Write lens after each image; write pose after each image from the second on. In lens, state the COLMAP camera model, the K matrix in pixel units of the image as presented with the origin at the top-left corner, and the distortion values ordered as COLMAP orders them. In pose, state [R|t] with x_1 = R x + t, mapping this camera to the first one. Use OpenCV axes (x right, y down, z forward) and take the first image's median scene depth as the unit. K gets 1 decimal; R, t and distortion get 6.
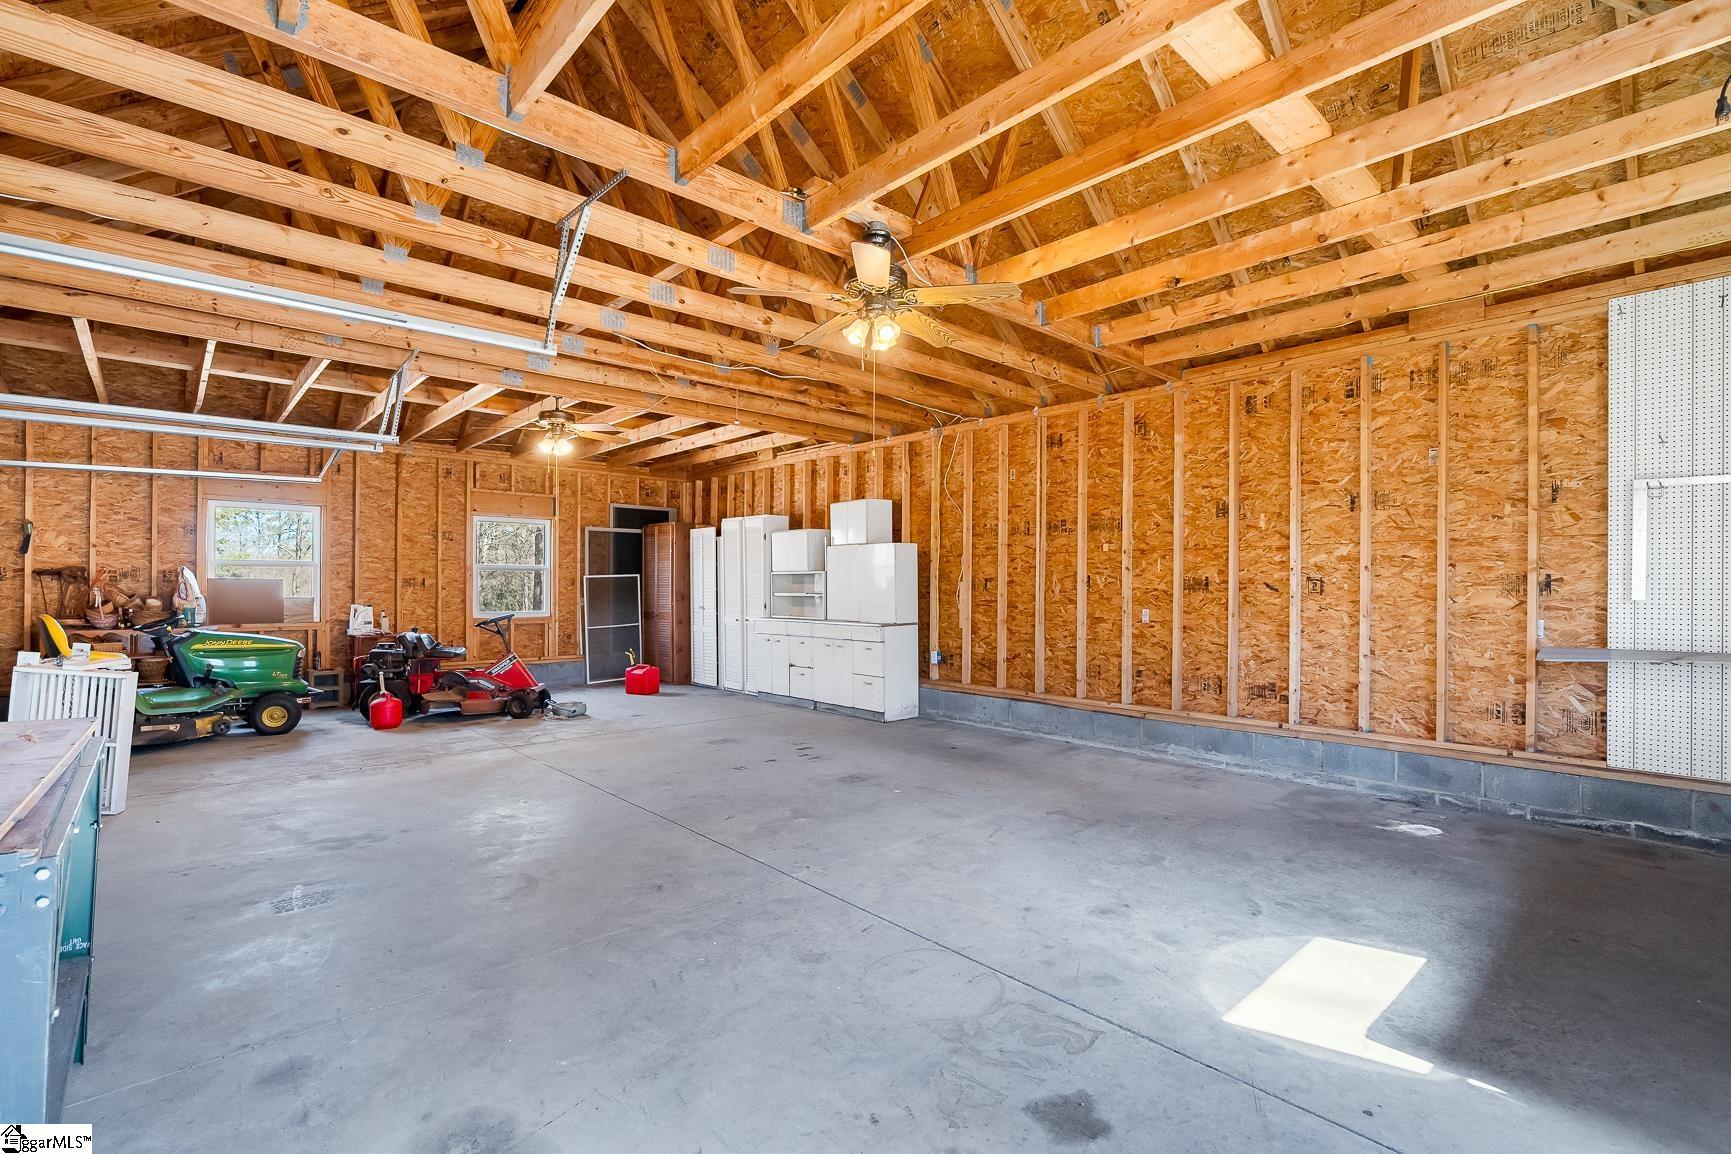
lens RADIAL K [[778.2, 0, 882.3], [0, 778.2, 582.7], [0, 0, 1]] dist [-0.009620, -0.000214]
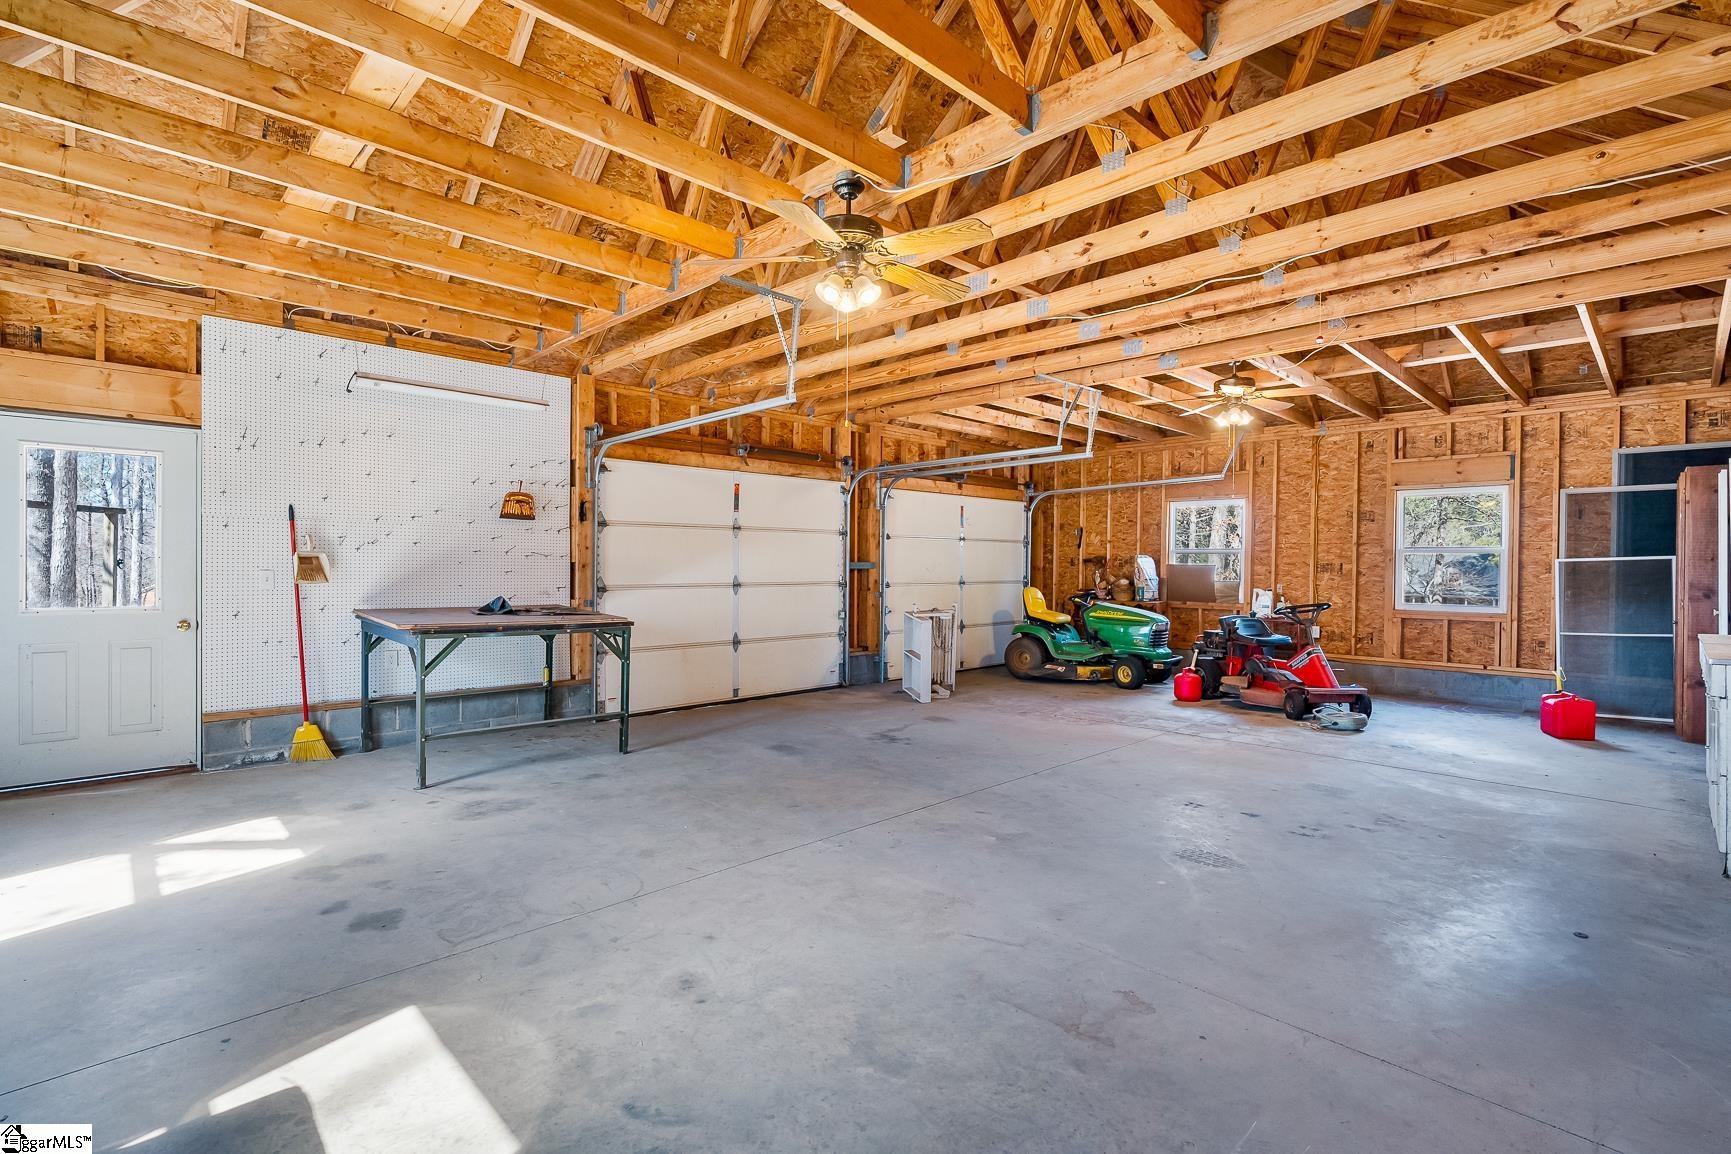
lens RADIAL K [[837.4, 0, 882.6], [0, 837.4, 569.9], [0, 0, 1]] dist [-0.003151, 0.001991]
pose [[0.015675, 0.002724, -0.999873, 0.973735], [-0.003974, 0.999989, 0.002662, 0.004091], [0.999869, 0.003931, 0.015685, 1.016623]]
